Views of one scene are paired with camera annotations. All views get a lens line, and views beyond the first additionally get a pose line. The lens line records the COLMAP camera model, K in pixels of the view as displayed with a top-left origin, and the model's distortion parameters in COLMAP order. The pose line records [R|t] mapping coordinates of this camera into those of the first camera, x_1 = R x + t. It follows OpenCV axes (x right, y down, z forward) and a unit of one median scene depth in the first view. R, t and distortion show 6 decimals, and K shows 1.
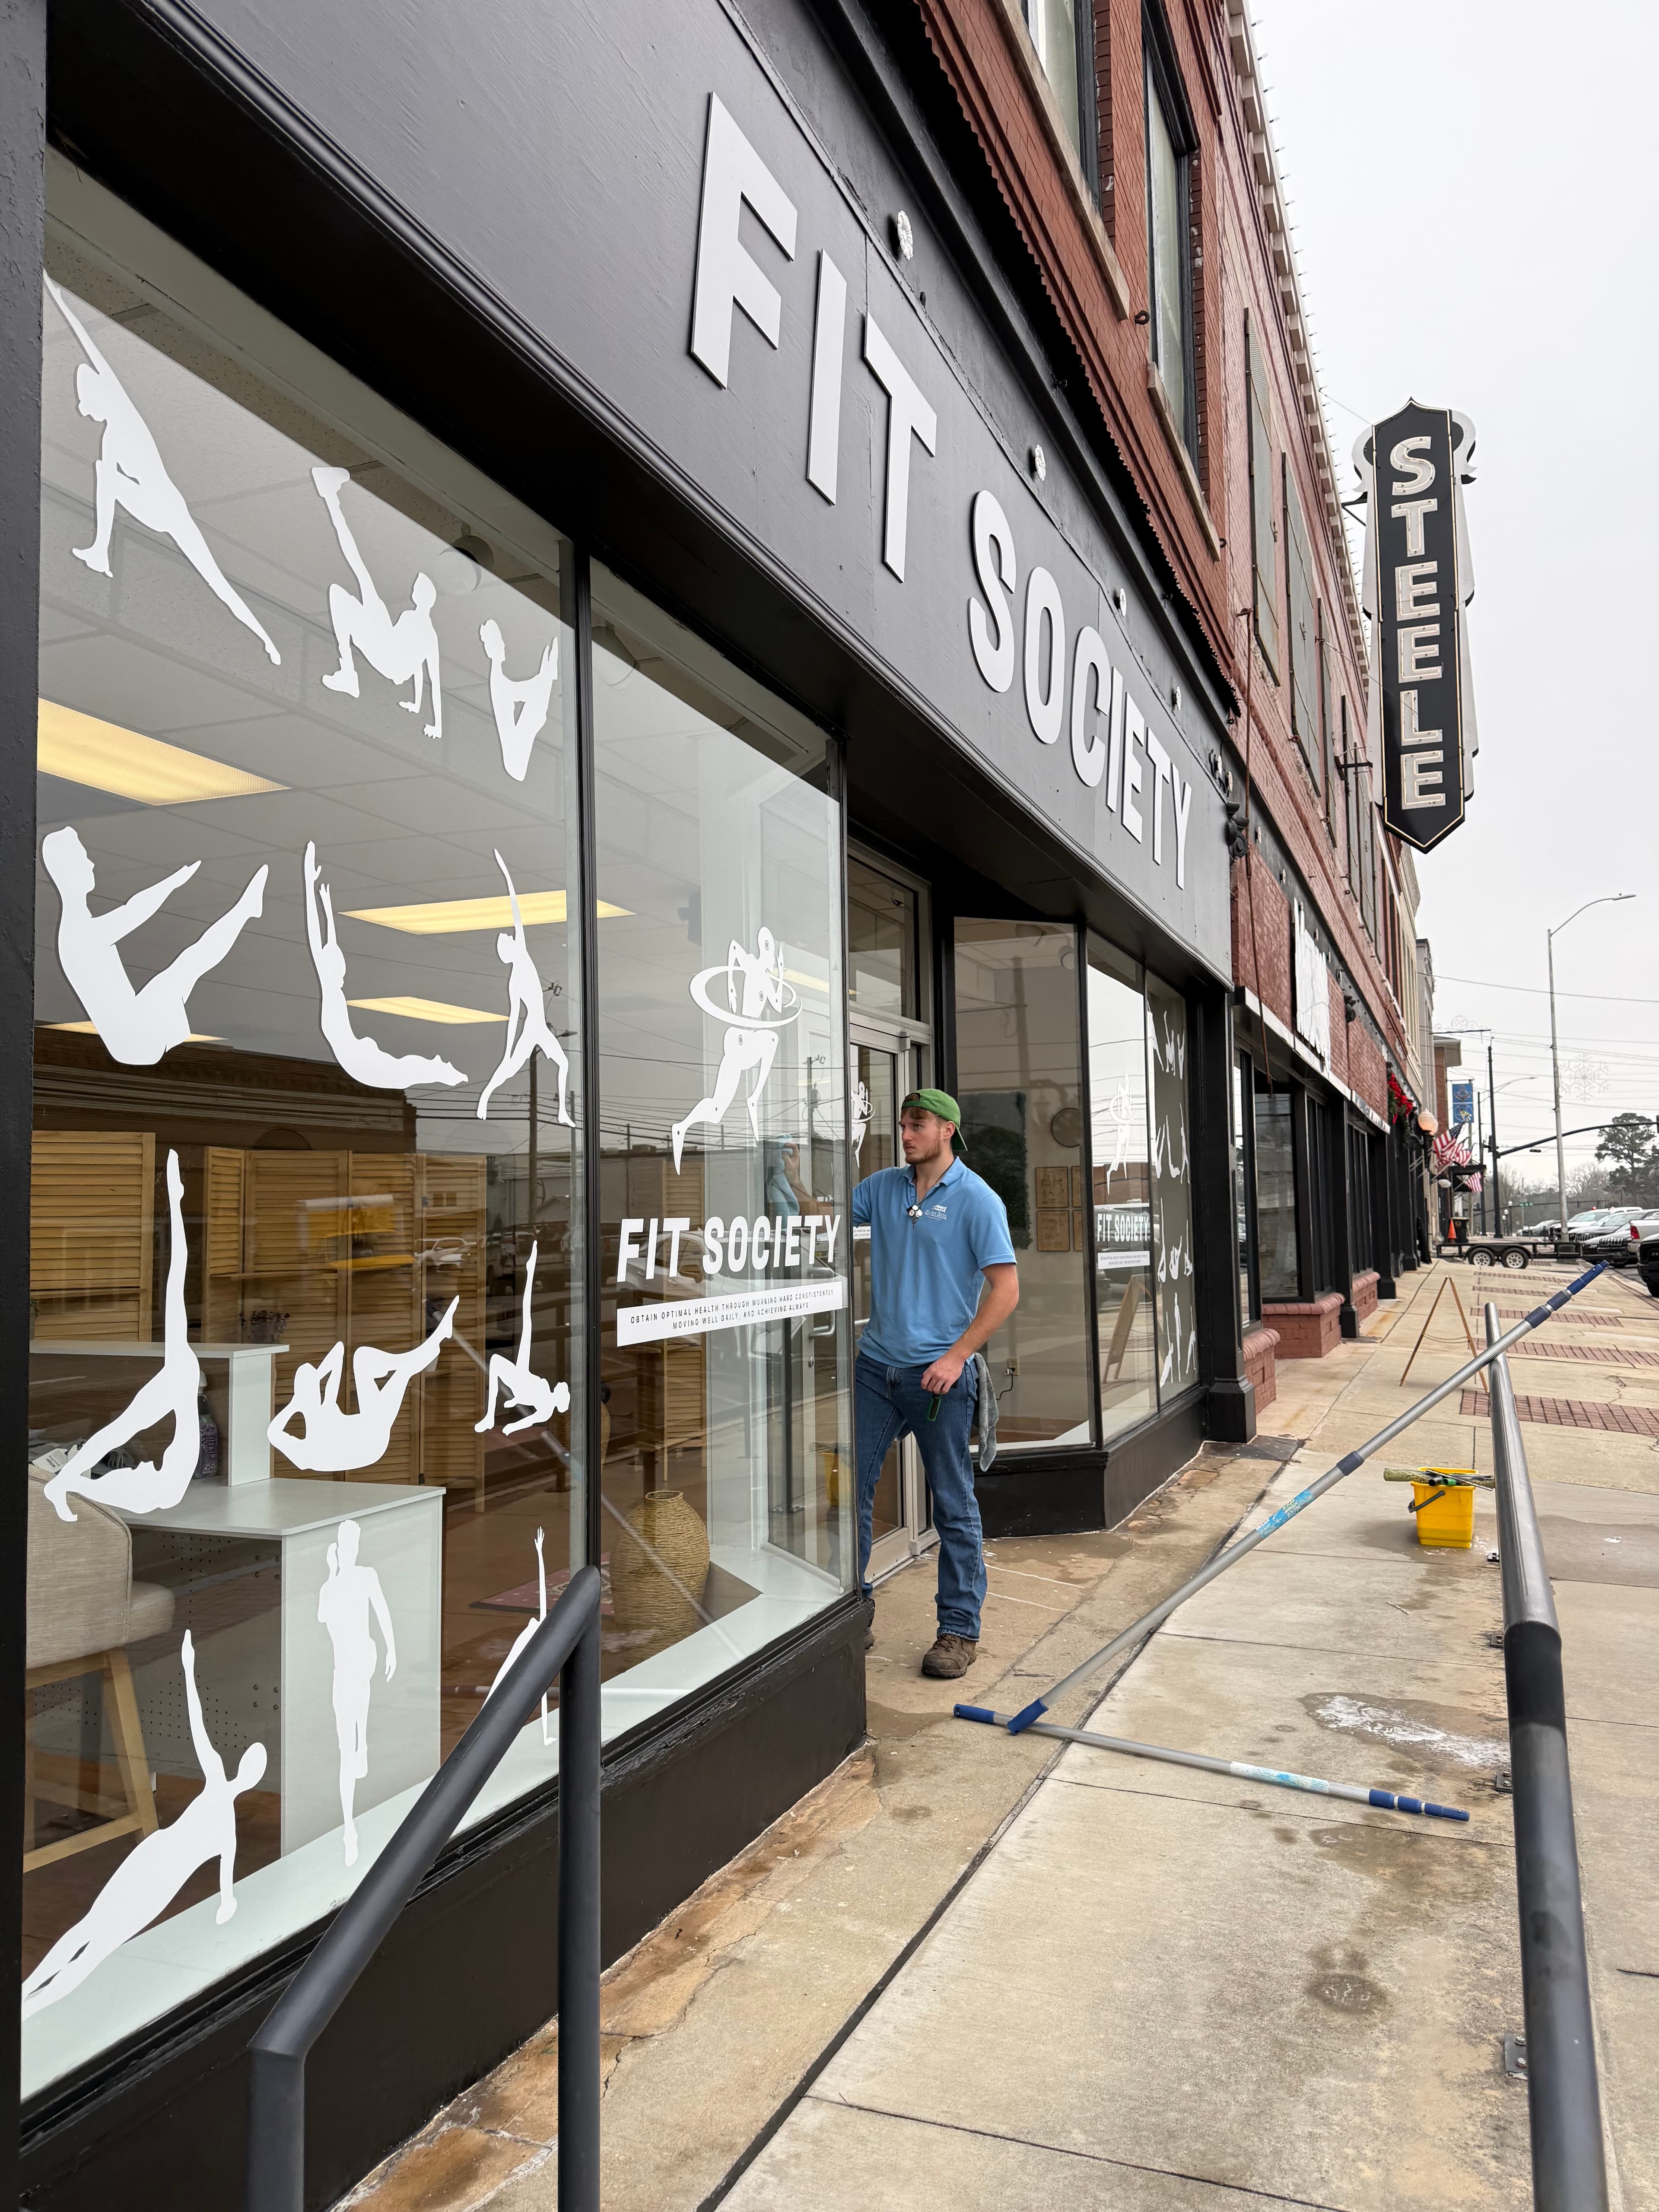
lens RADIAL K [[1586.1, 0, 812.2], [0, 1586.1, 1104.8], [0, 0, 1]] dist [-0.007806, -0.004245]
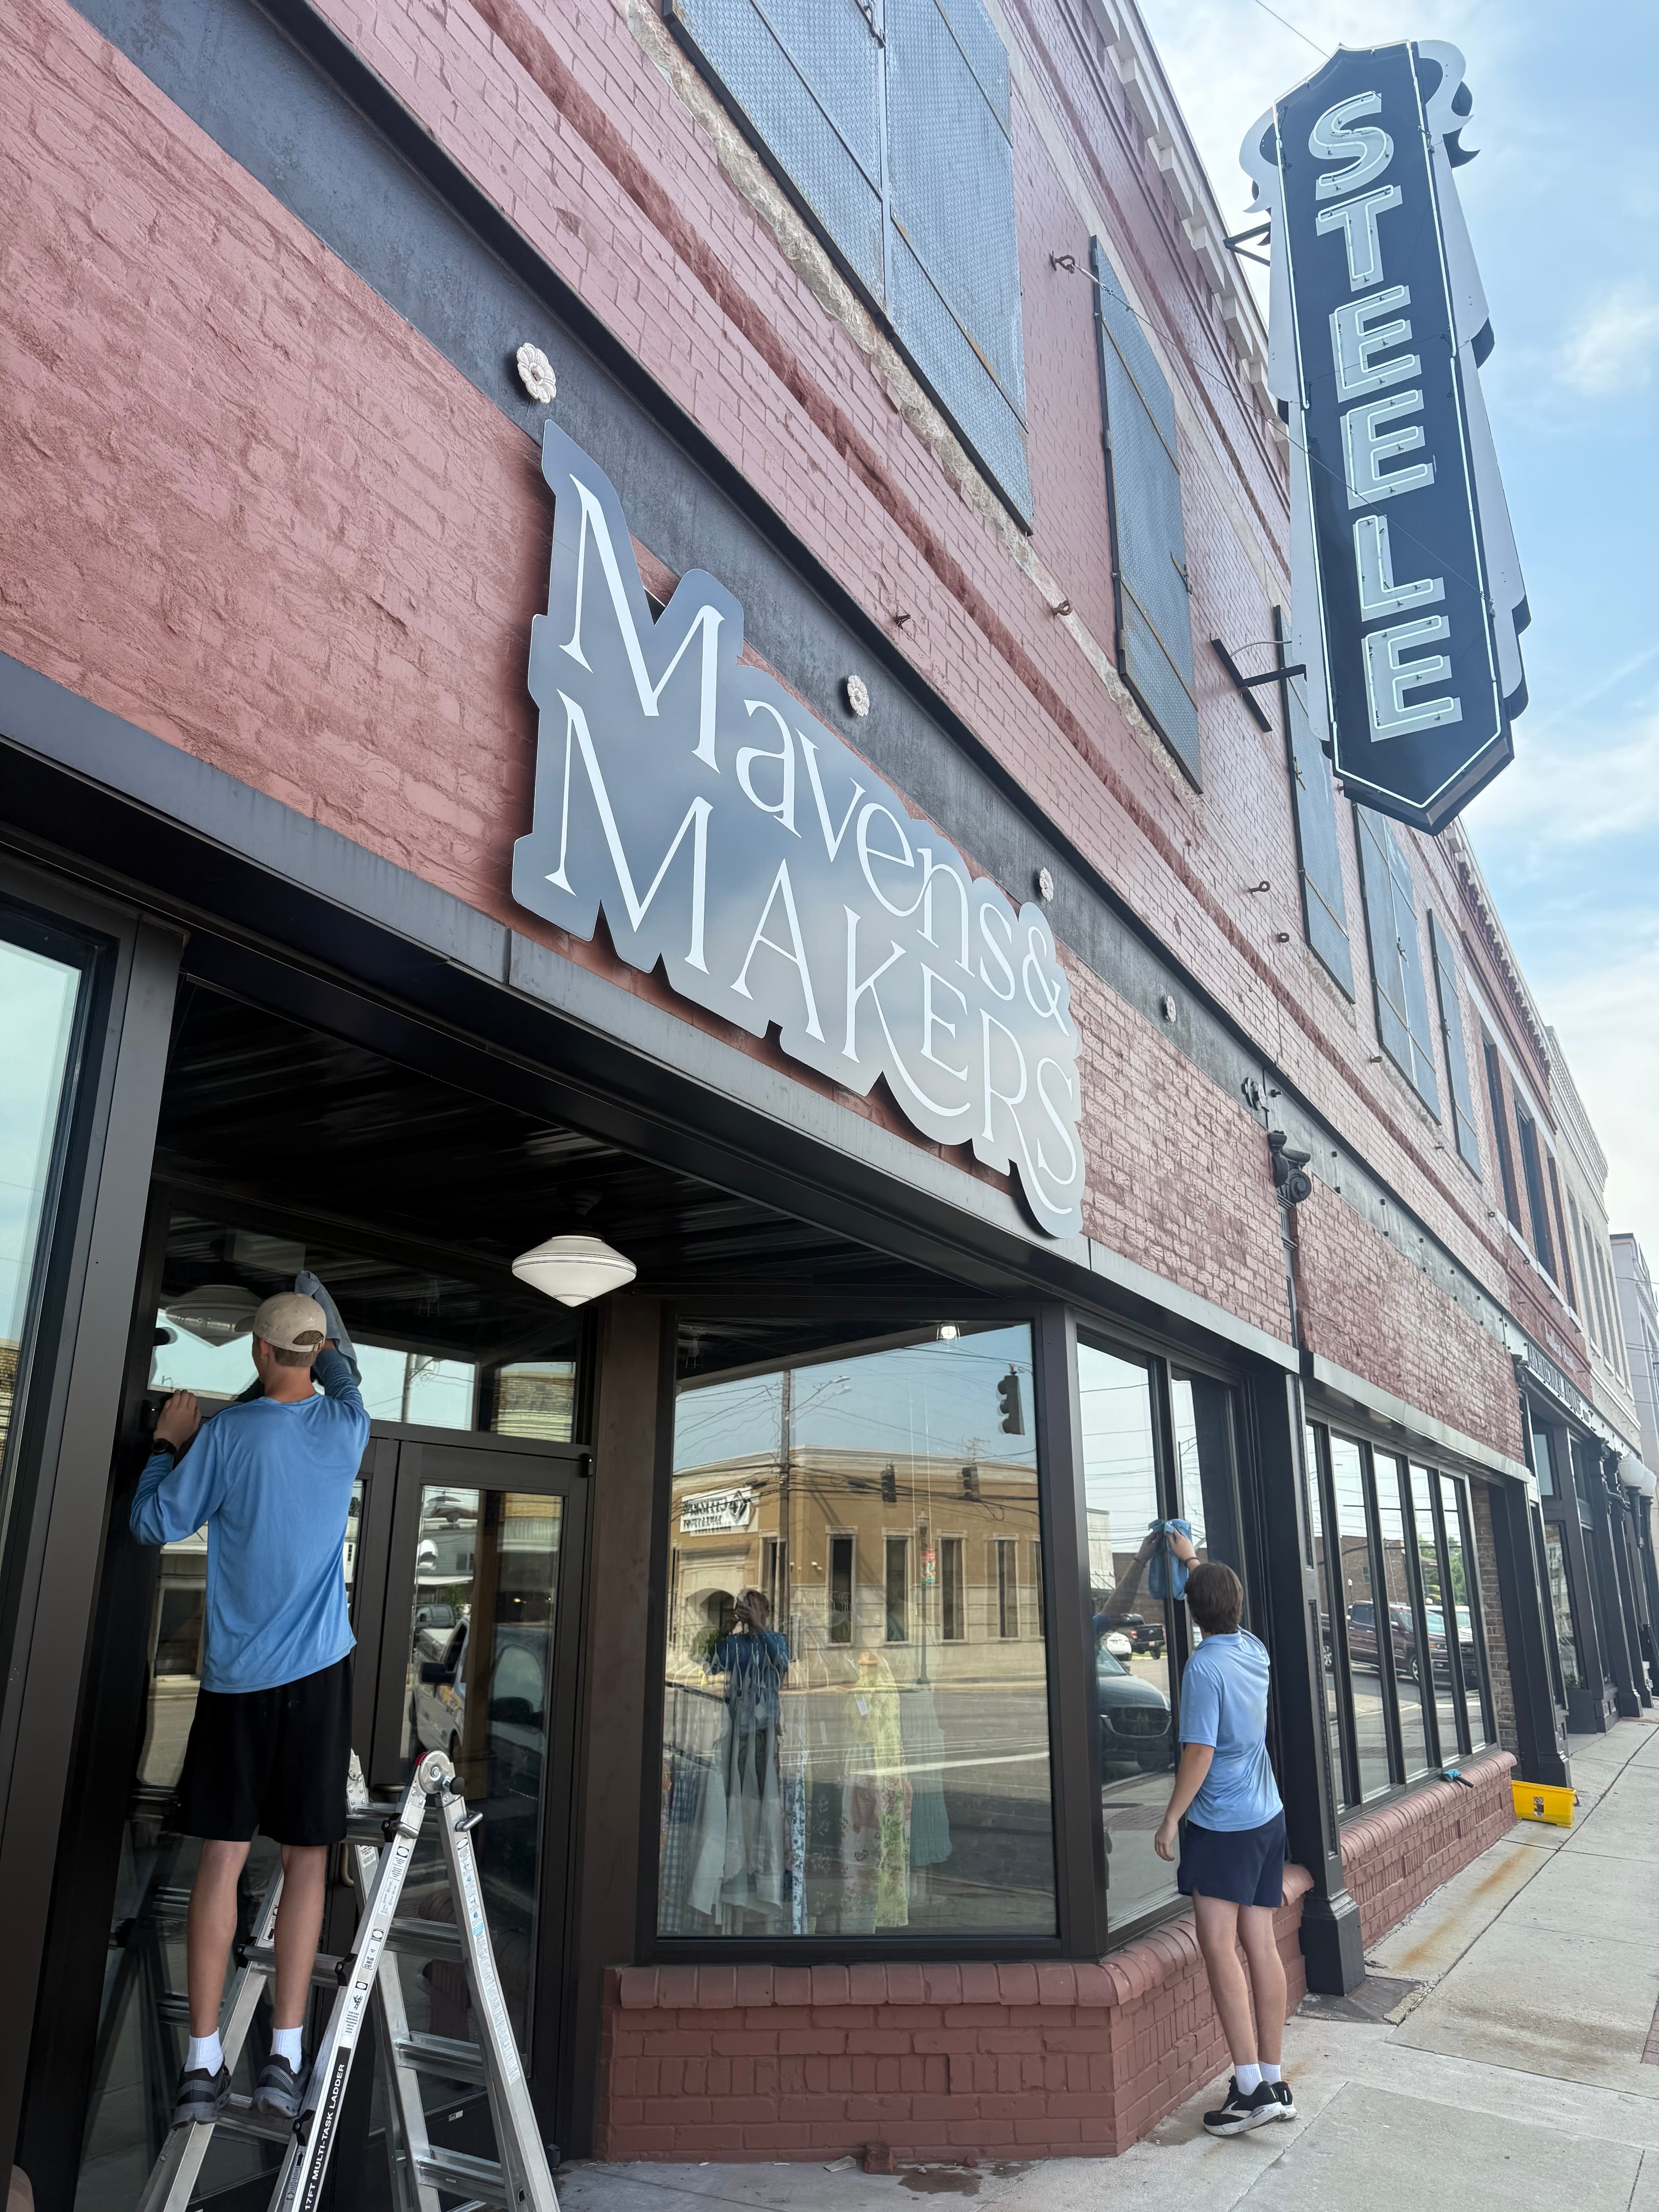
lens RADIAL K [[1586.1, 0, 848.7], [0, 1586.1, 1089.7], [0, 0, 1]] dist [-0.007806, -0.004245]
pose [[0.993652, -0.021627, -0.110403, 0.267362], [-0.004811, 0.972282, -0.233760, 0.022405], [0.112398, 0.232807, 0.966006, 0.553281]]
